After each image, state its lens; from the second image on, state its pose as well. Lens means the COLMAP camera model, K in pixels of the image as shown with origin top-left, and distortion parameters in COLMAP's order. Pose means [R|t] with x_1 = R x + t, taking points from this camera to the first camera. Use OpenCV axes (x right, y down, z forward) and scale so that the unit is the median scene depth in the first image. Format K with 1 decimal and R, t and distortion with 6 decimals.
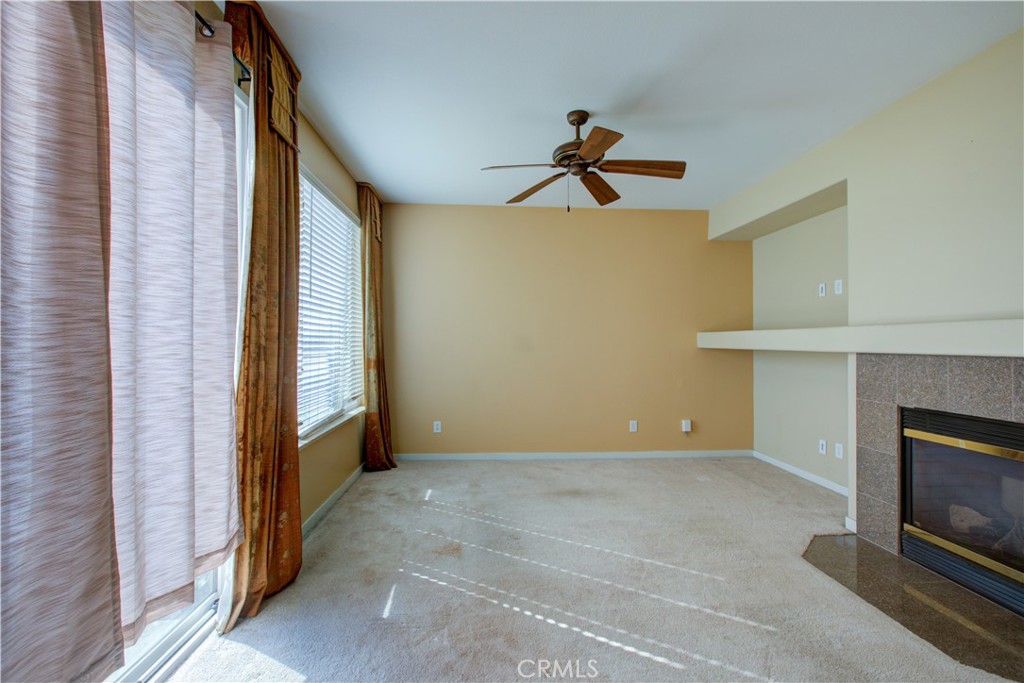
lens RADIAL K [[469.9, 0, 505.8], [0, 469.9, 340.7], [0, 0, 1]] dist [-0.008327, 0.004106]
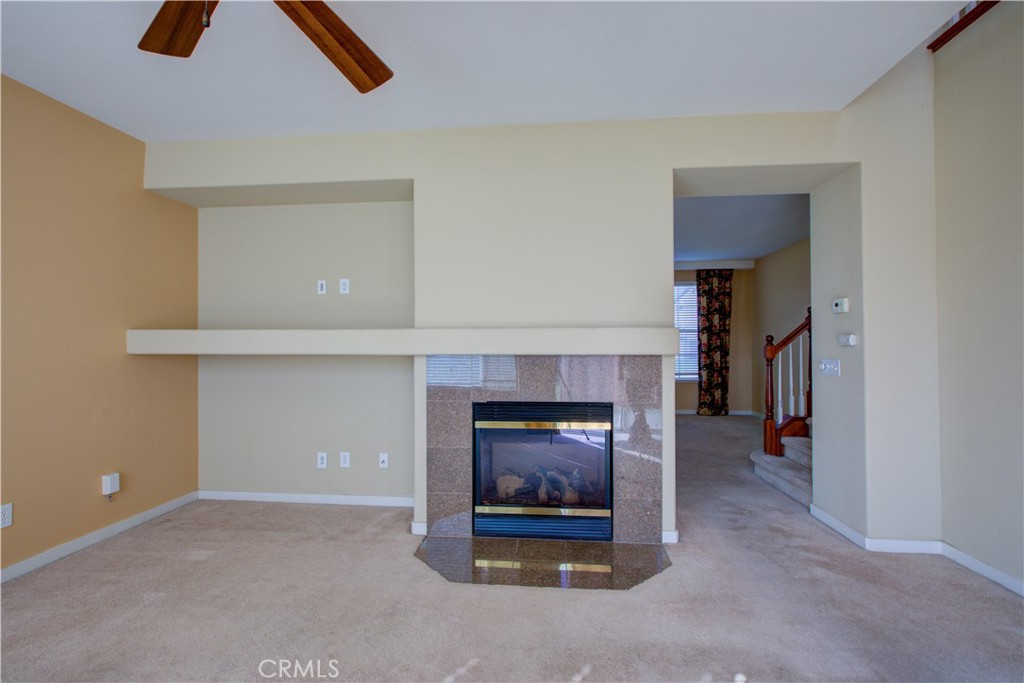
lens RADIAL K [[469.9, 0, 508.6], [0, 469.9, 340.3], [0, 0, 1]] dist [-0.008327, 0.004106]
pose [[0.149833, 0.006997, 0.988686, -0.216437], [-0.001237, 0.999976, -0.006890, 0.000831], [-0.988710, -0.000191, 0.149838, 0.655287]]
